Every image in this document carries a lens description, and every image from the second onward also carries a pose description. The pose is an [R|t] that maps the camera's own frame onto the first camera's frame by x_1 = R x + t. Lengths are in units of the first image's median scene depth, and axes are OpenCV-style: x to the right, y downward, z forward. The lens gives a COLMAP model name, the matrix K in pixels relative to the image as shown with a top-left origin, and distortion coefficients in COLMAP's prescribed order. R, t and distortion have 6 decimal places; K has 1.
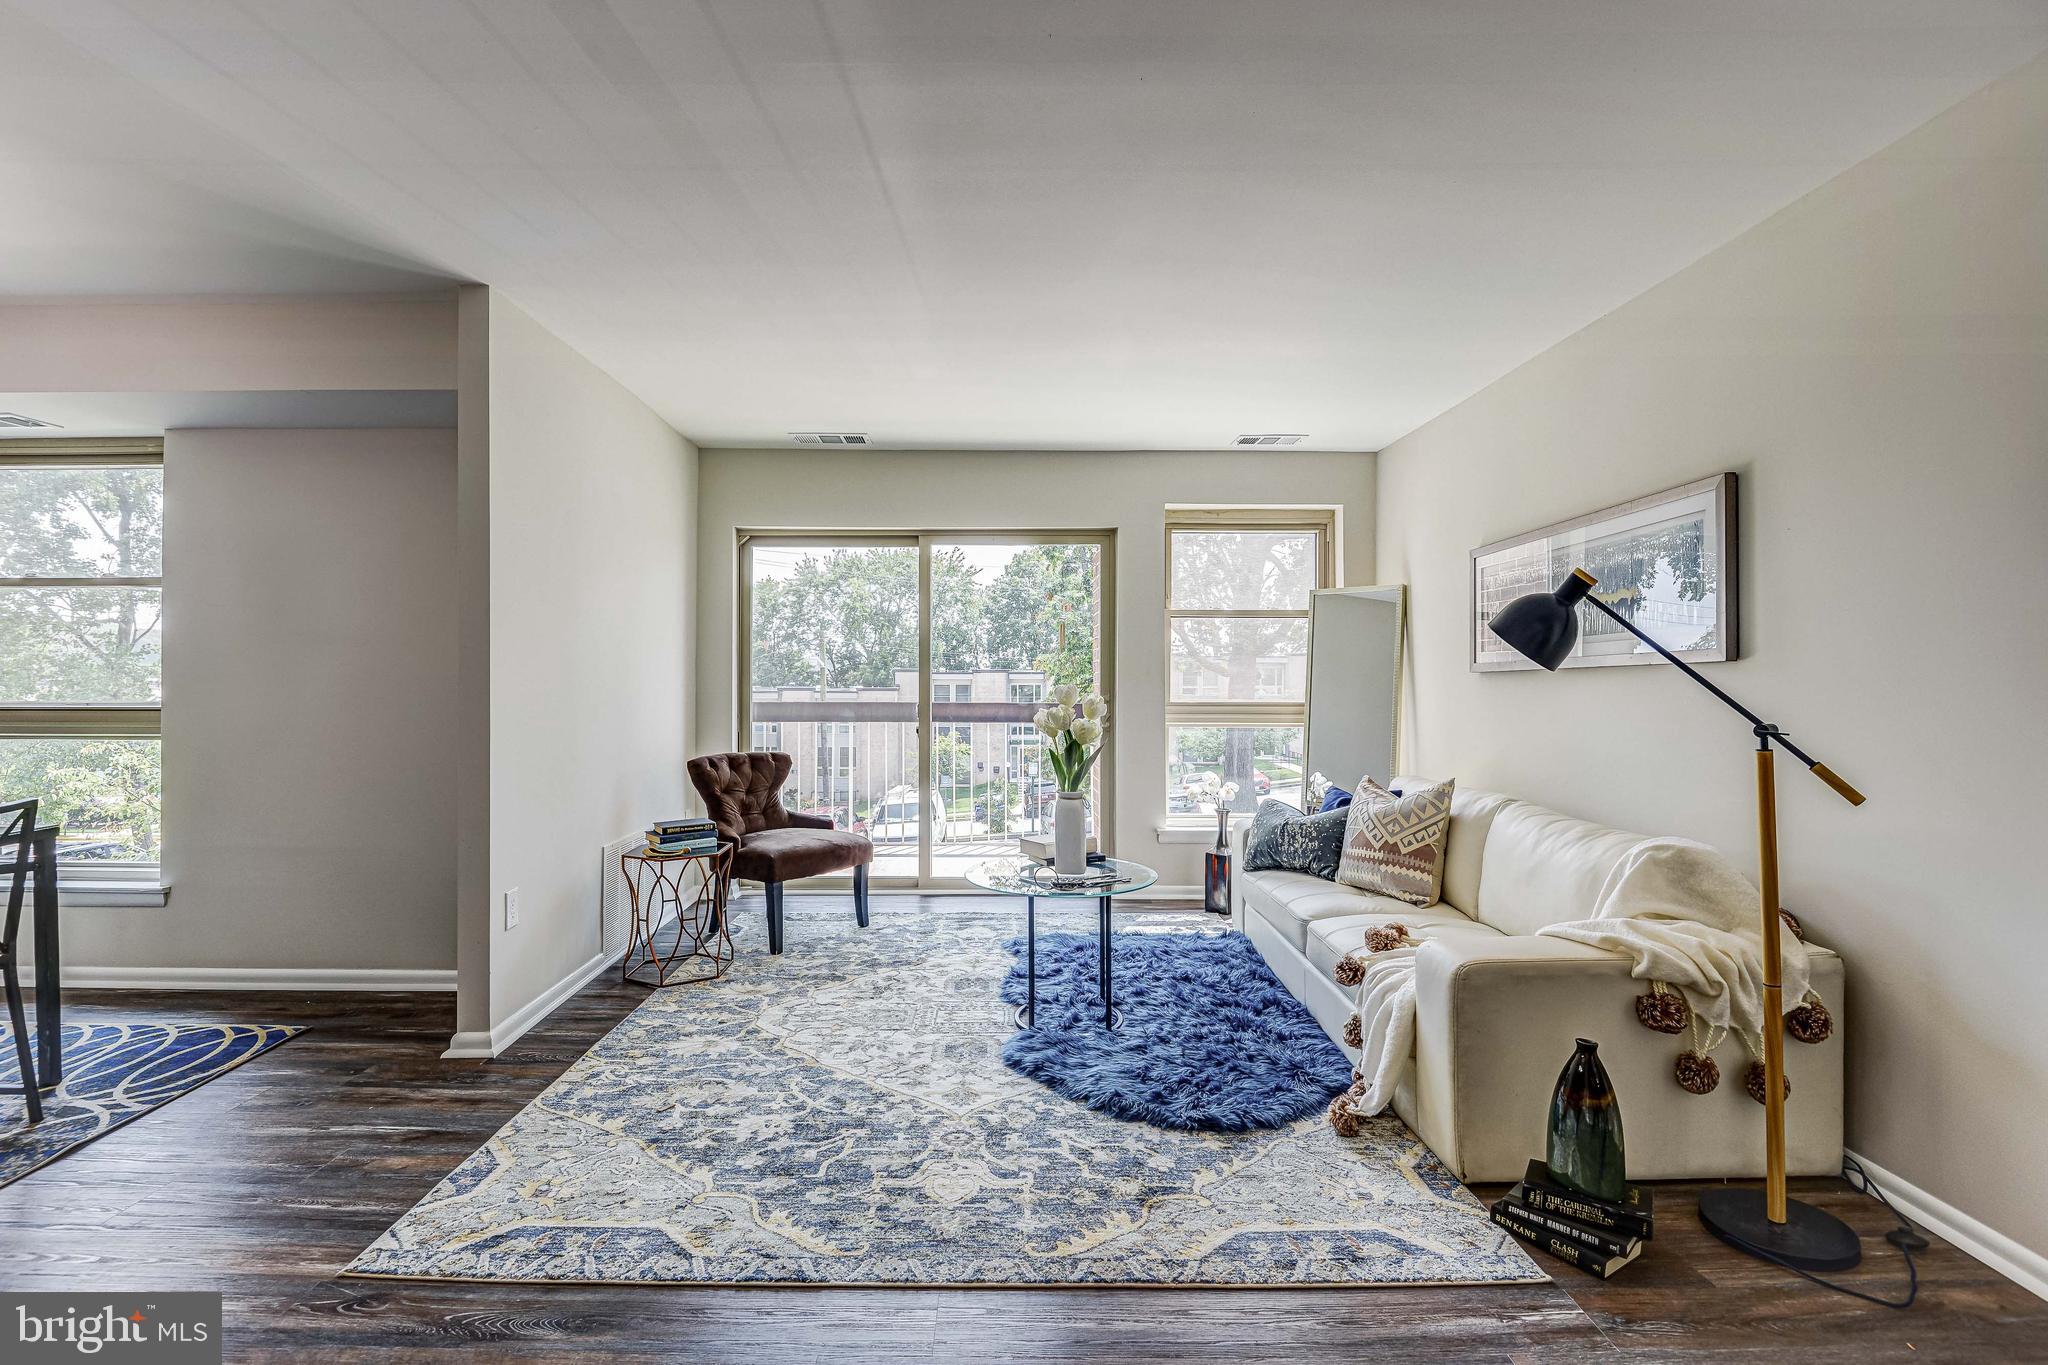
lens RADIAL K [[954.5, 0, 1004.6], [0, 954.5, 679.7], [0, 0, 1]] dist [-0.009267, -0.004124]
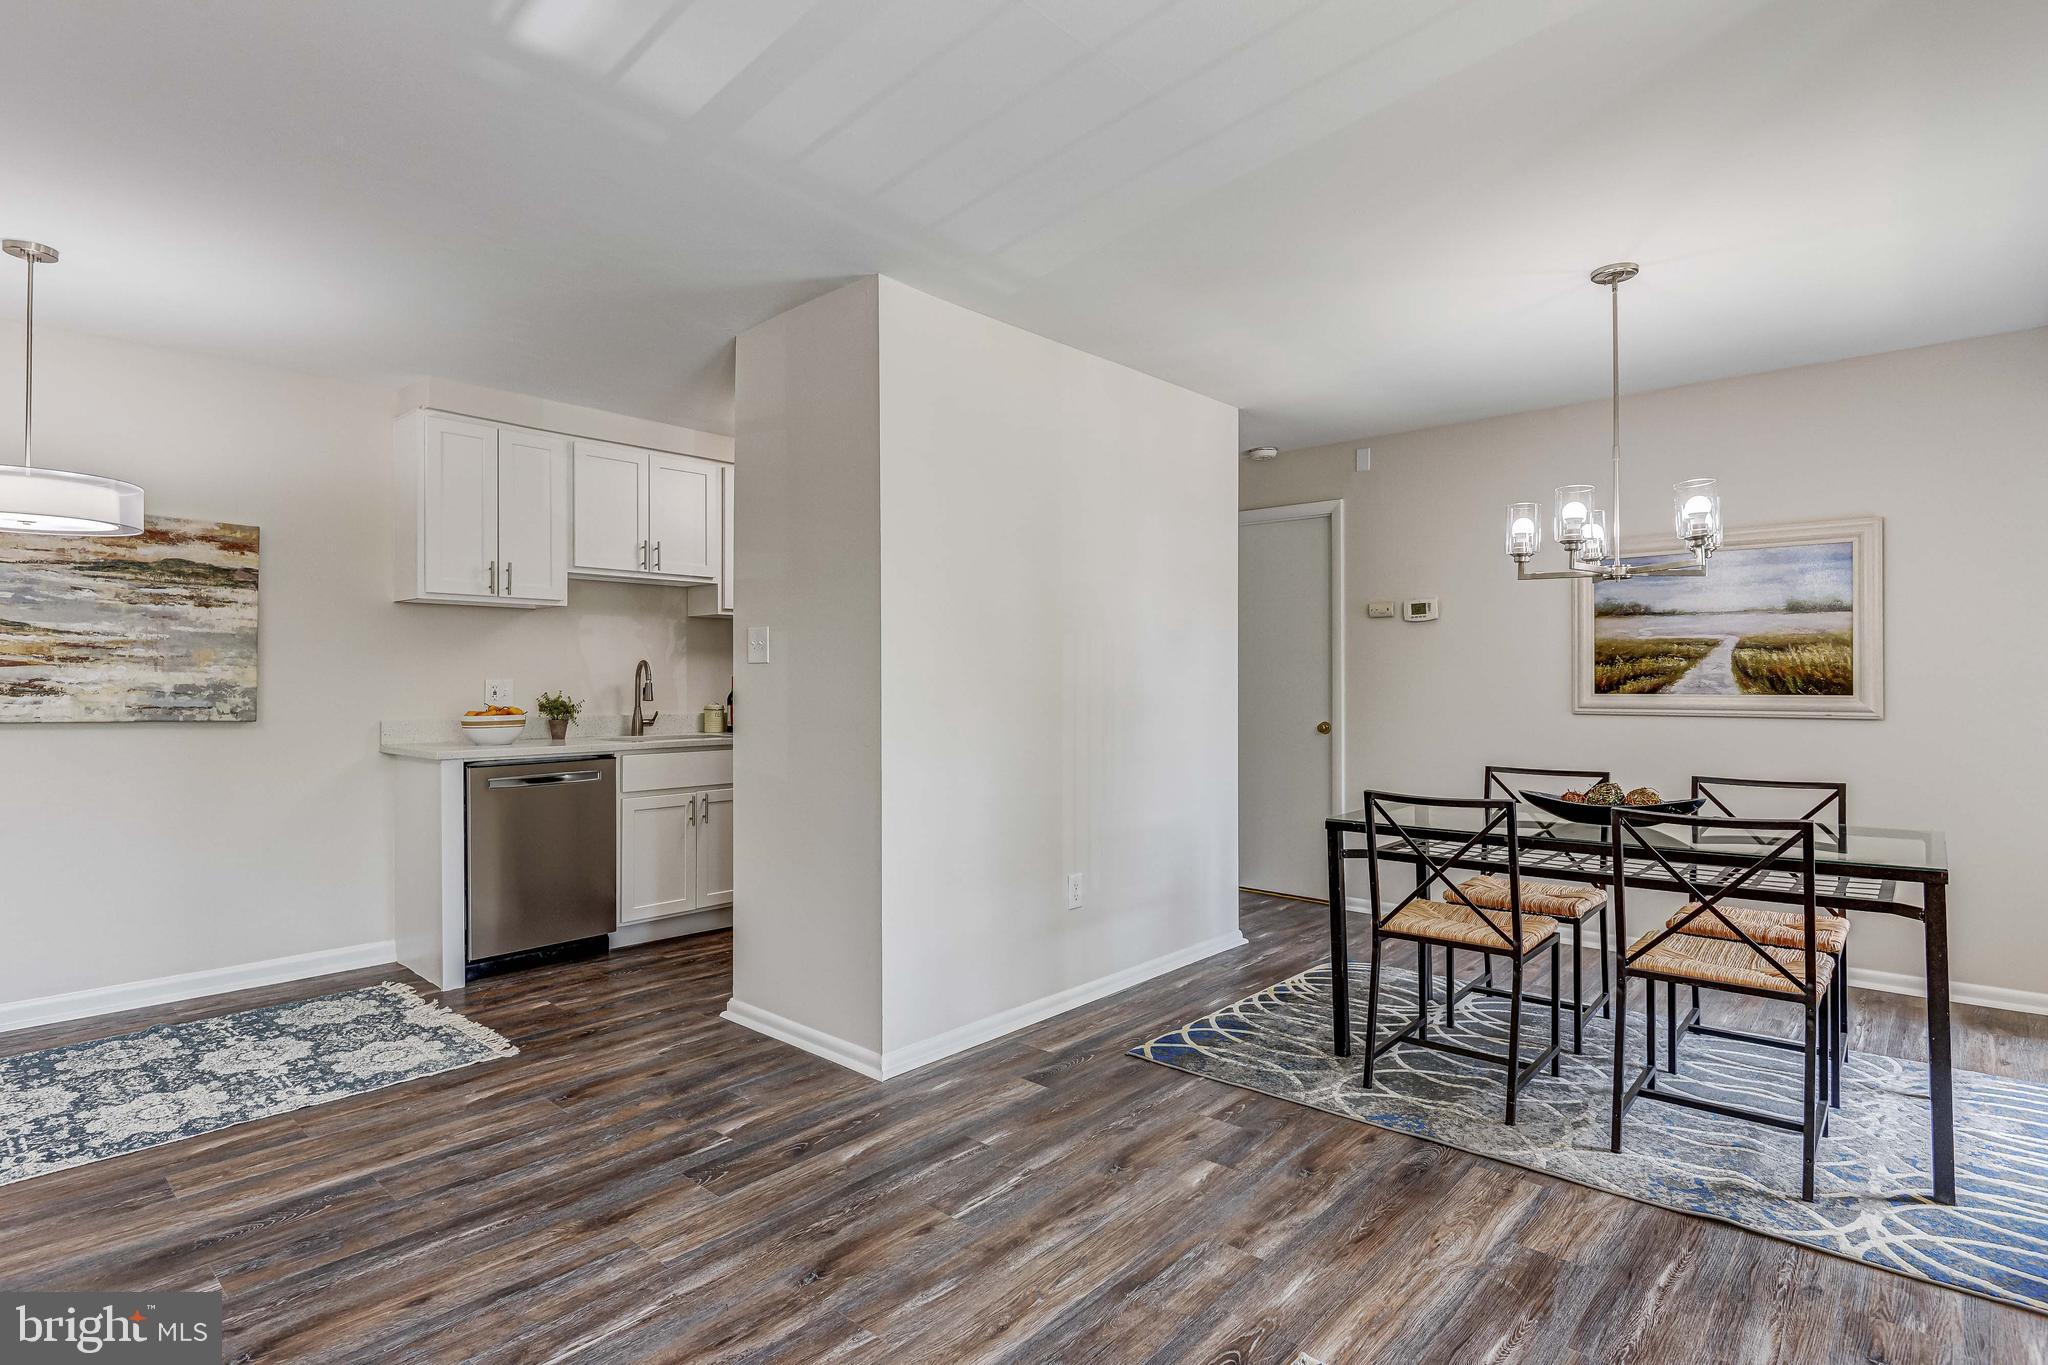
lens RADIAL K [[1039.7, 0, 1010.0], [0, 1039.7, 673.5], [0, 0, 1]] dist [-0.002417, -0.007362]
pose [[-0.675208, -0.005711, -0.737606, 0.108411], [0.000103, 0.999969, -0.007836, 0.000241], [0.737628, -0.005367, -0.675186, 0.797617]]
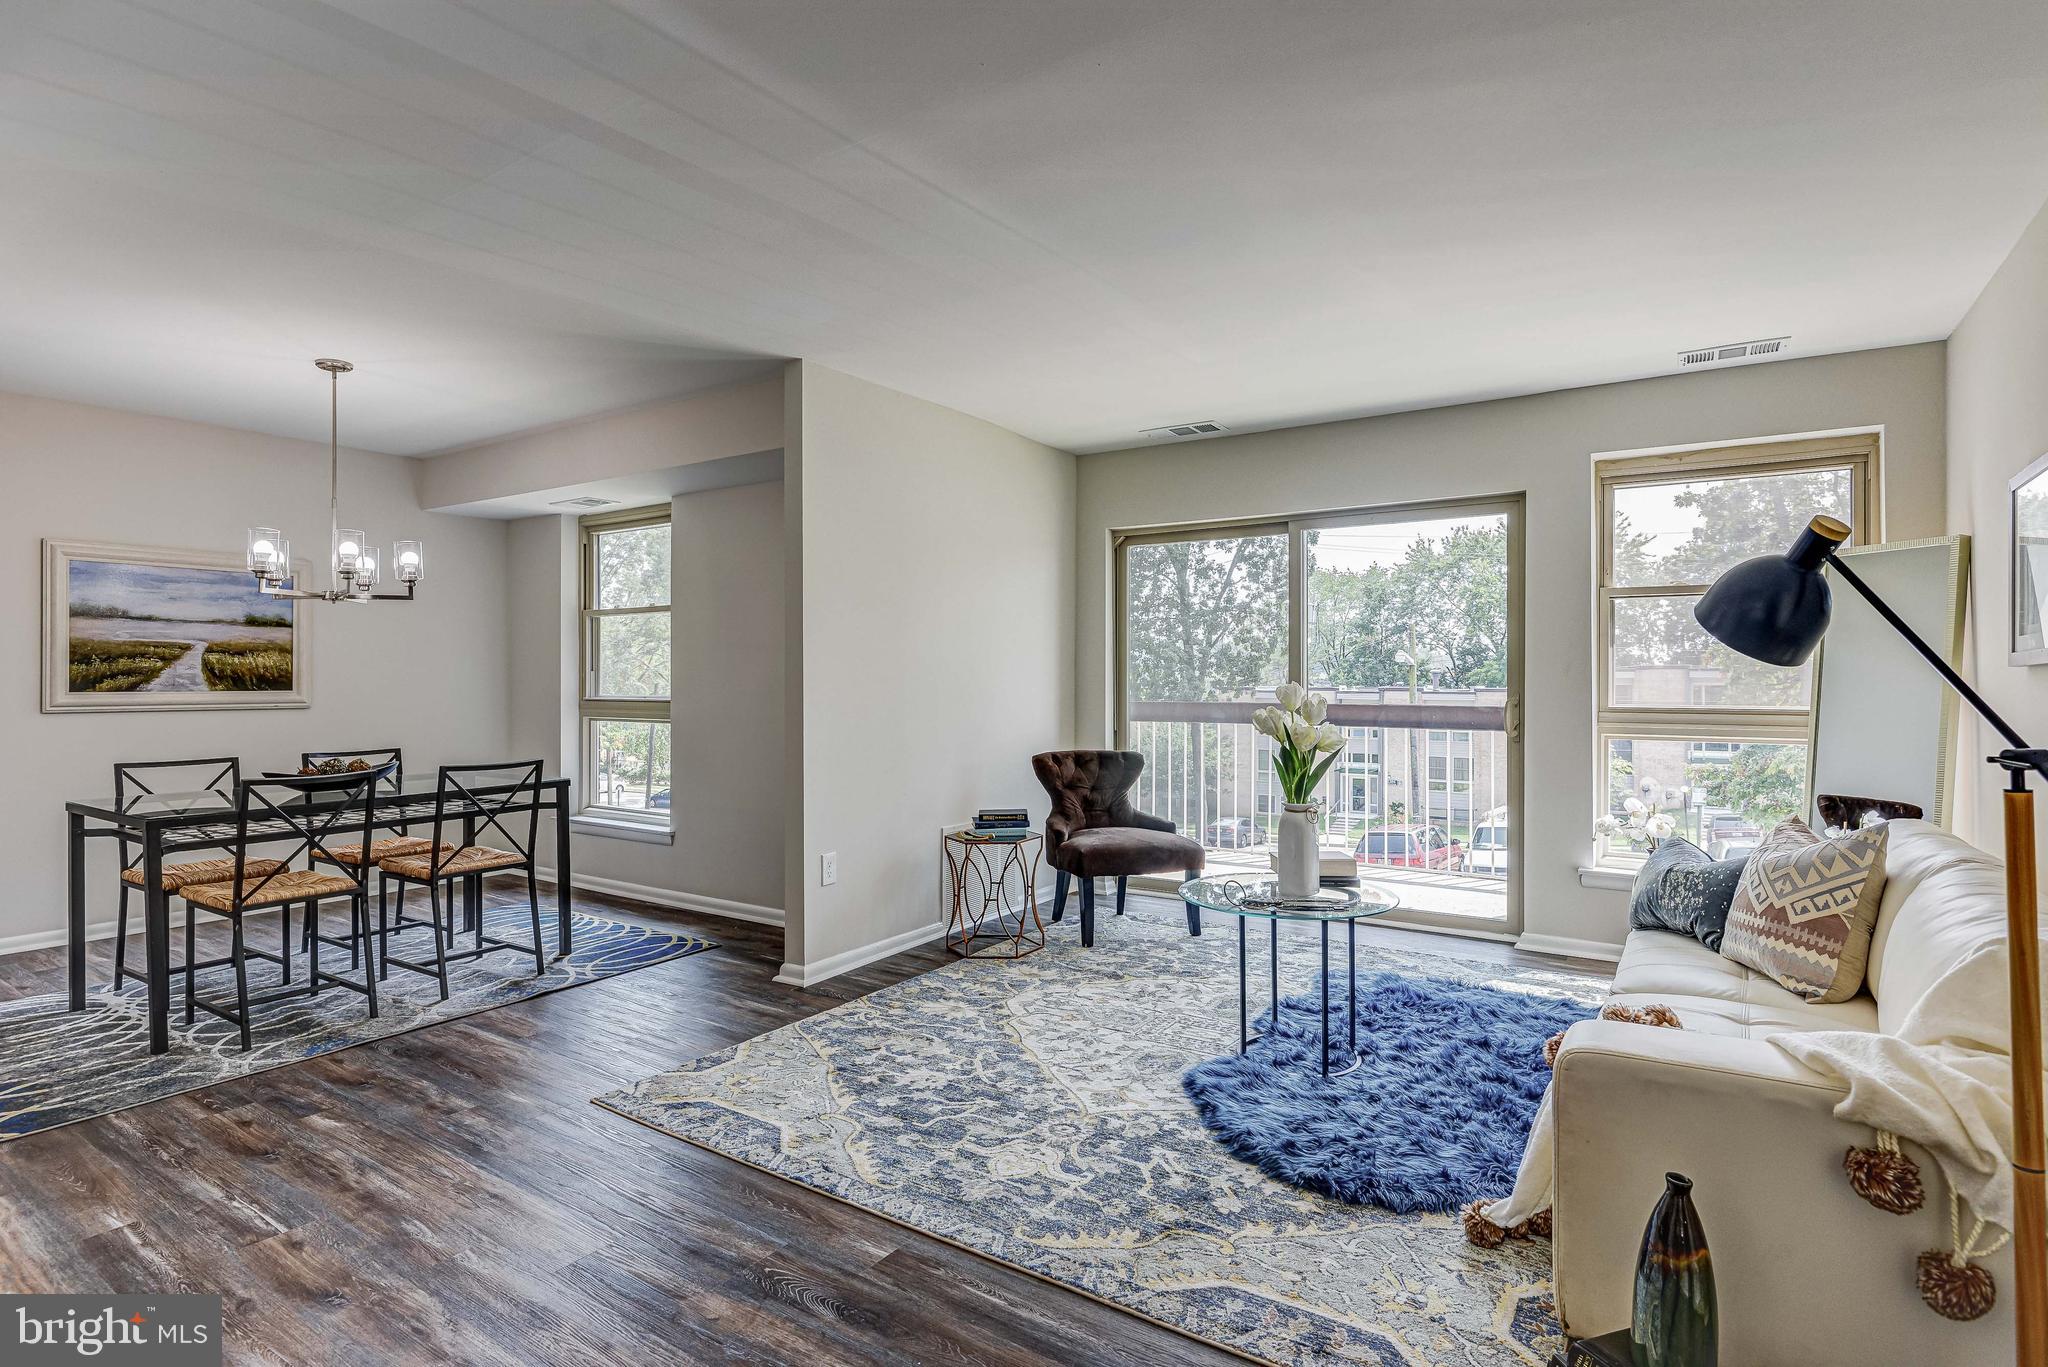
lens RADIAL K [[1039.7, 0, 1006.2], [0, 1039.7, 677.7], [0, 0, 1]] dist [-0.002417, -0.007362]
pose [[0.825086, -0.001624, -0.565005, 0.377202], [0.001158, 0.999999, -0.001183, -0.000037], [0.565006, 0.000322, 0.825087, 0.035552]]
